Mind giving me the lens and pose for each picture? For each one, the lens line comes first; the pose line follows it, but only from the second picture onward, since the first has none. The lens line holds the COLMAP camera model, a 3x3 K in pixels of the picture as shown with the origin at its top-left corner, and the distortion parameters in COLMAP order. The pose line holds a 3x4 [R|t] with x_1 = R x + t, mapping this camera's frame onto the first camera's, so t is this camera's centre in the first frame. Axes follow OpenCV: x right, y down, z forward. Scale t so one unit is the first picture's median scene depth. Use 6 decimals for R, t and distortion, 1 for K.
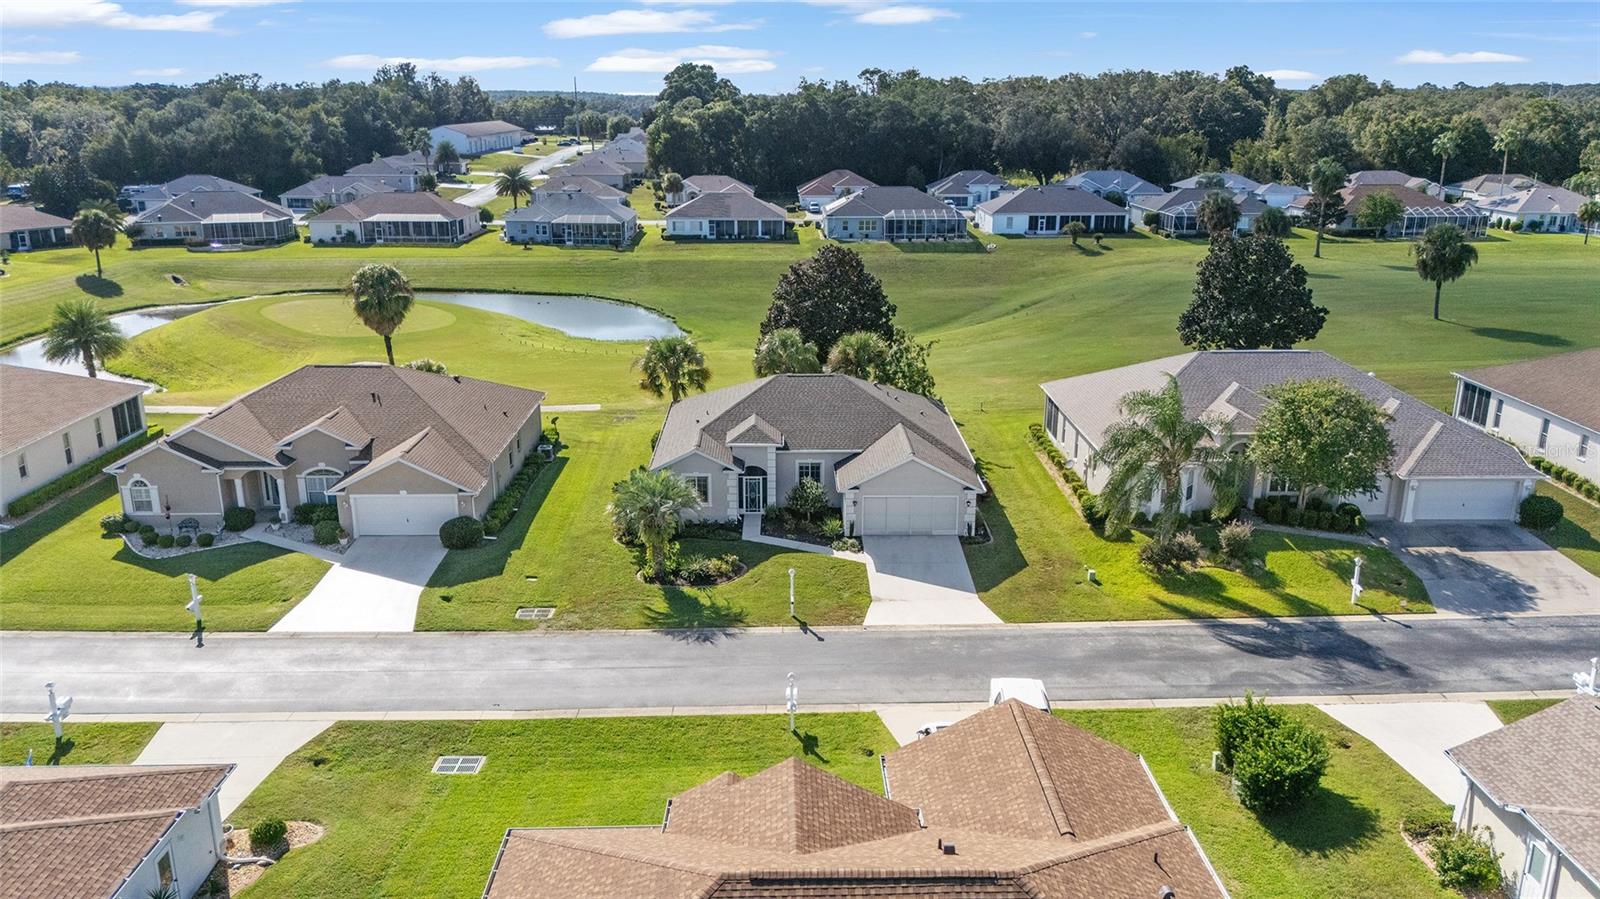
lens RADIAL K [[1180.7, 0, 800.0], [0, 1180.7, 449.5], [0, 0, 1]] dist [0.075843, -0.093700]
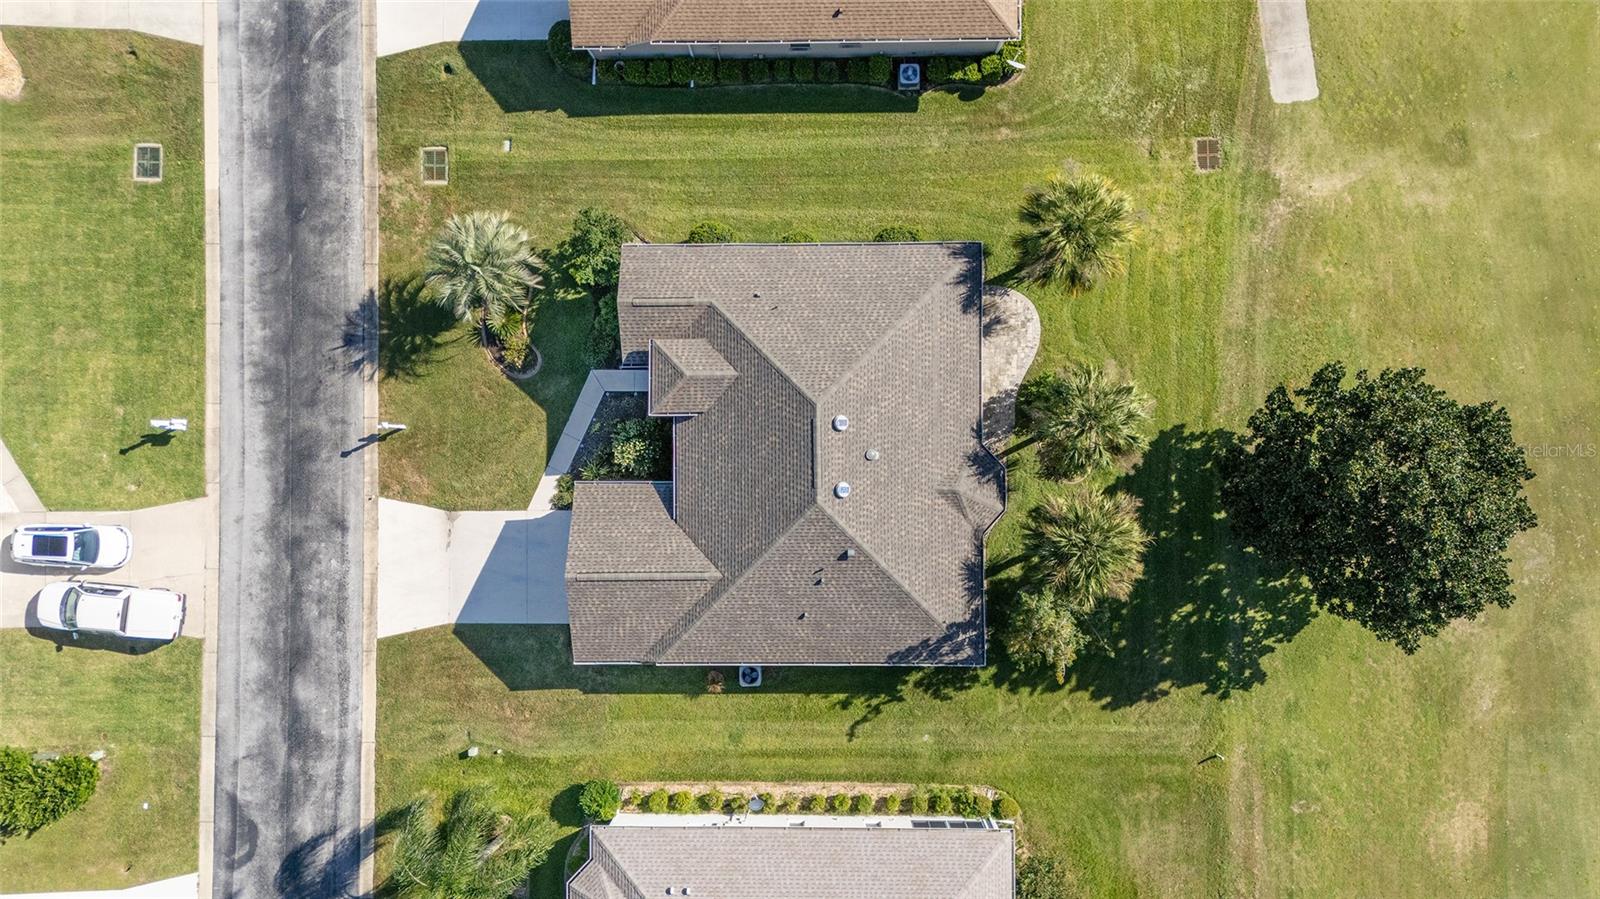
lens RADIAL K [[1180.7, 0, 800.0], [0, 1180.7, 449.5], [0, 0, 1]] dist [0.075843, -0.093700]
pose [[-0.015686, 0.999731, -0.017094, 0.019602], [-0.261077, 0.012408, 0.965238, -0.748372], [0.965190, 0.019604, 0.260812, 0.873538]]
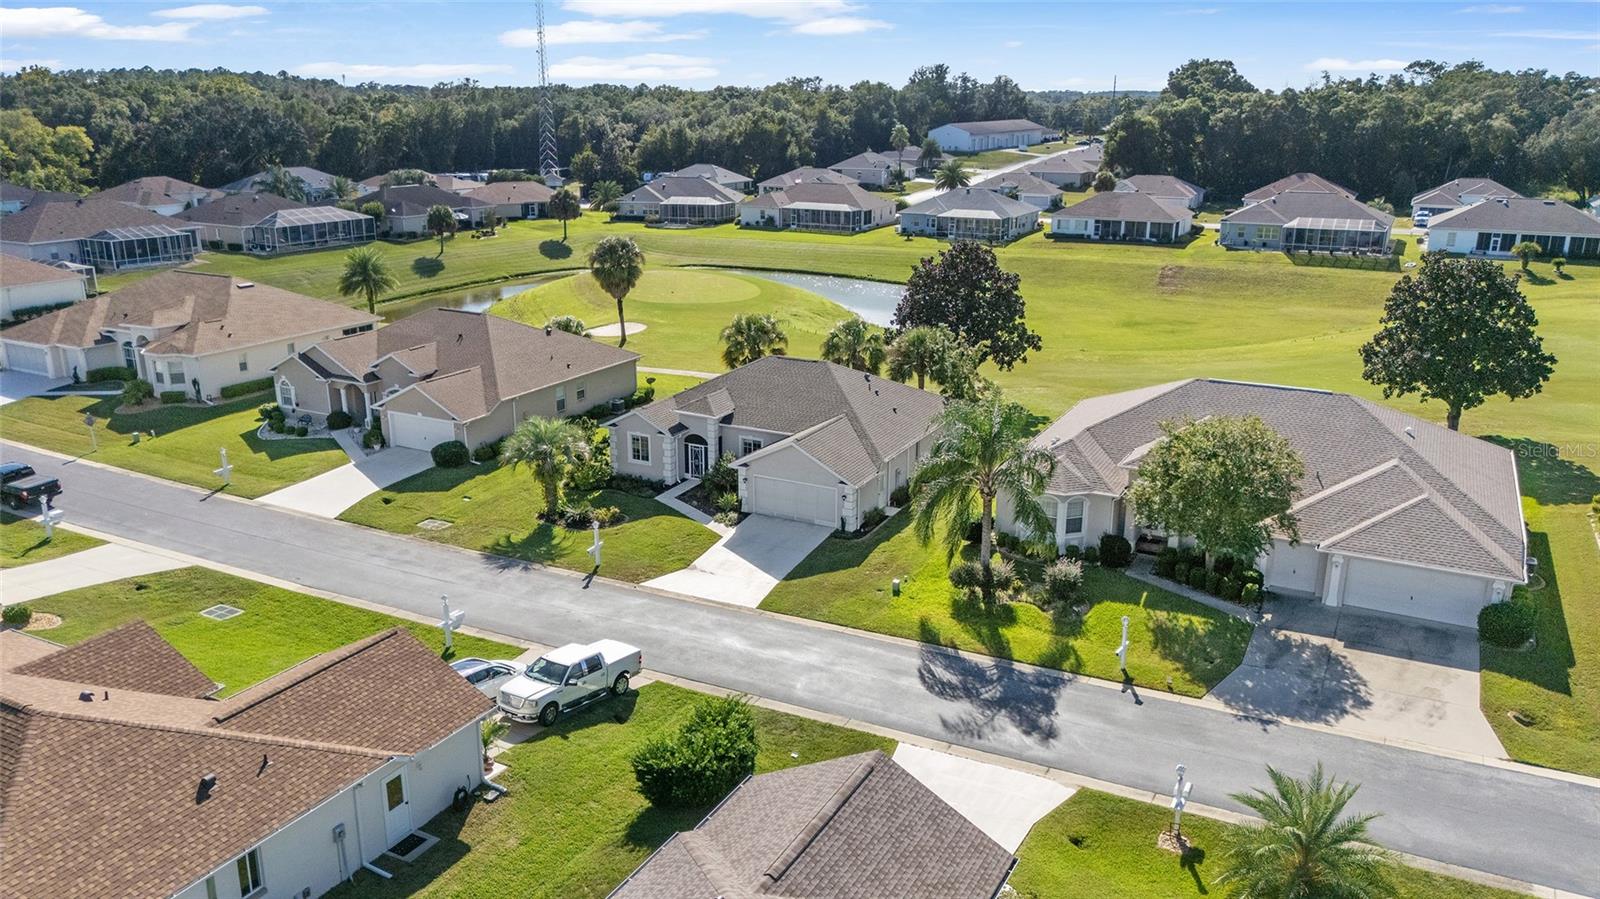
lens RADIAL K [[1180.7, 0, 800.0], [0, 1180.7, 449.5], [0, 0, 1]] dist [0.075843, -0.093700]
pose [[0.877776, 0.137934, -0.458785, 0.522382], [-0.138322, 0.989839, 0.032951, -0.020178], [0.458669, 0.034537, 0.887936, 0.101673]]
